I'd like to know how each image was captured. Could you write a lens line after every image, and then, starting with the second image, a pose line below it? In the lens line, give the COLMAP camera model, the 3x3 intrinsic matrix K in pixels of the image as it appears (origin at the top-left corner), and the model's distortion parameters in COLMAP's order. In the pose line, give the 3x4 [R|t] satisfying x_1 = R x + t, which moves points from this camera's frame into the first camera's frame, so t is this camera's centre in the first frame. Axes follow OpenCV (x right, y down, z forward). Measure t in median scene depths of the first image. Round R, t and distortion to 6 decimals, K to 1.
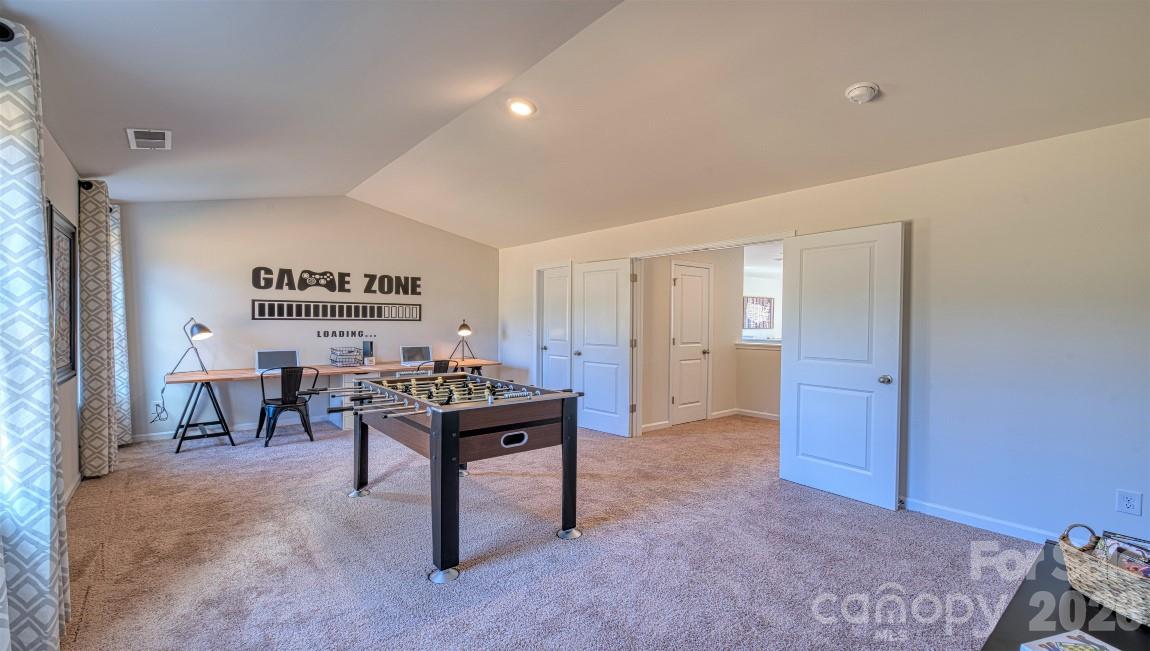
lens RADIAL K [[499.2, 0, 573.7], [0, 499.2, 327.4], [0, 0, 1]] dist [0.003260, -0.002544]
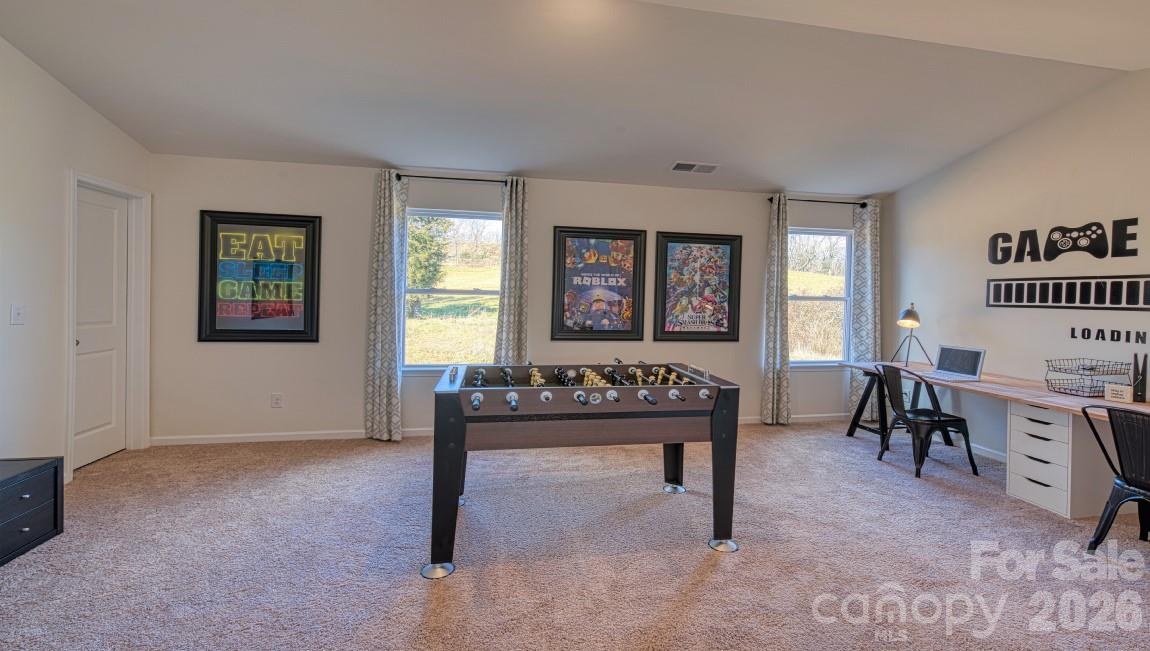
lens RADIAL K [[499.2, 0, 574.1], [0, 499.2, 320.8], [0, 0, 1]] dist [0.003260, -0.002544]
pose [[-0.480838, 0.031549, -0.876242, 0.289308], [-0.029373, 0.998212, 0.052059, -0.014140], [0.876317, 0.050770, -0.479051, 0.780869]]
